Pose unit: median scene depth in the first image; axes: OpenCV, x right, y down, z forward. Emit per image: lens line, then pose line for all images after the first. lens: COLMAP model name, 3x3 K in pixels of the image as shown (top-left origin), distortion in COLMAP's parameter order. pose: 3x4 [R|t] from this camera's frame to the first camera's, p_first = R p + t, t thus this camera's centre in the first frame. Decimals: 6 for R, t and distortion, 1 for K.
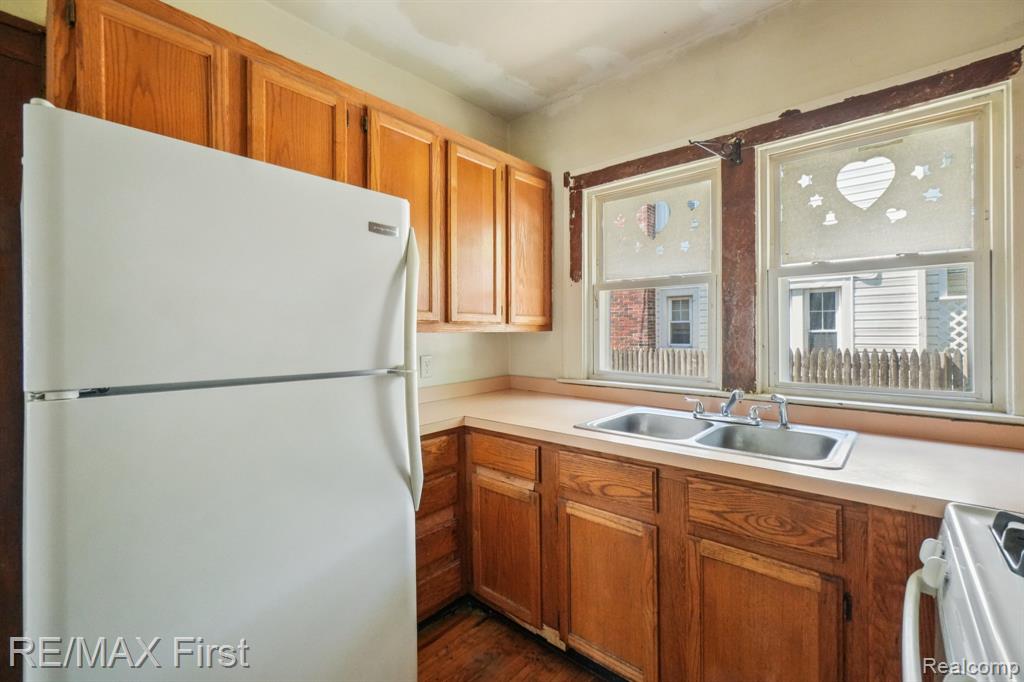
lens RADIAL K [[444.5, 0, 511.9], [0, 444.5, 332.2], [0, 0, 1]] dist [-0.001288, 0.000252]
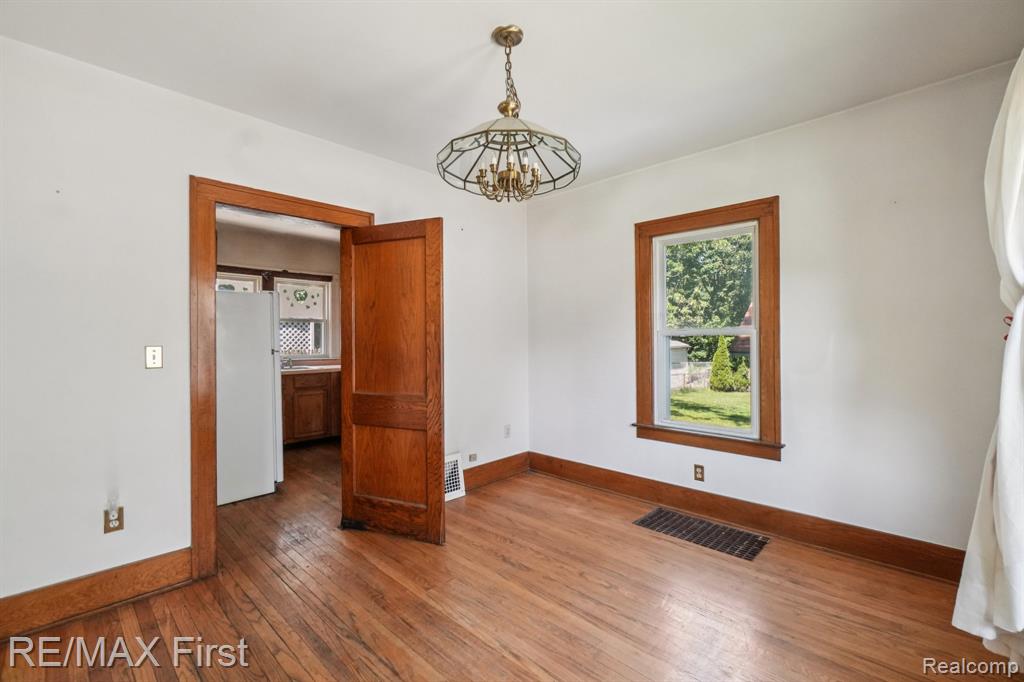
lens RADIAL K [[440.7, 0, 516.5], [0, 440.7, 338.6], [0, 0, 1]] dist [-0.007327, 0.000513]
pose [[0.029058, 0.003718, 0.999571, -2.642430], [0.000672, 0.999993, -0.003739, 0.009645], [-0.999577, 0.000781, 0.029055, -0.806131]]
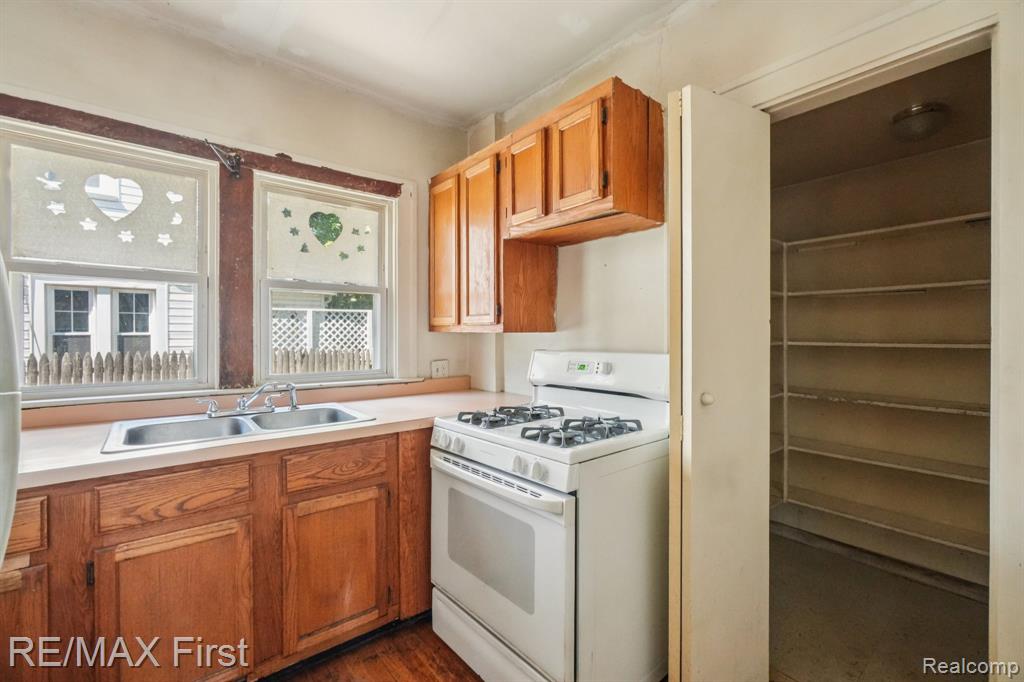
lens RADIAL K [[440.7, 0, 516.5], [0, 440.7, 338.6], [0, 0, 1]] dist [-0.007327, 0.000513]
pose [[0.153594, -0.003132, 0.988129, -0.513477], [-0.002711, 0.999990, 0.003591, 0.009094], [-0.988130, -0.003230, 0.153584, 0.180191]]
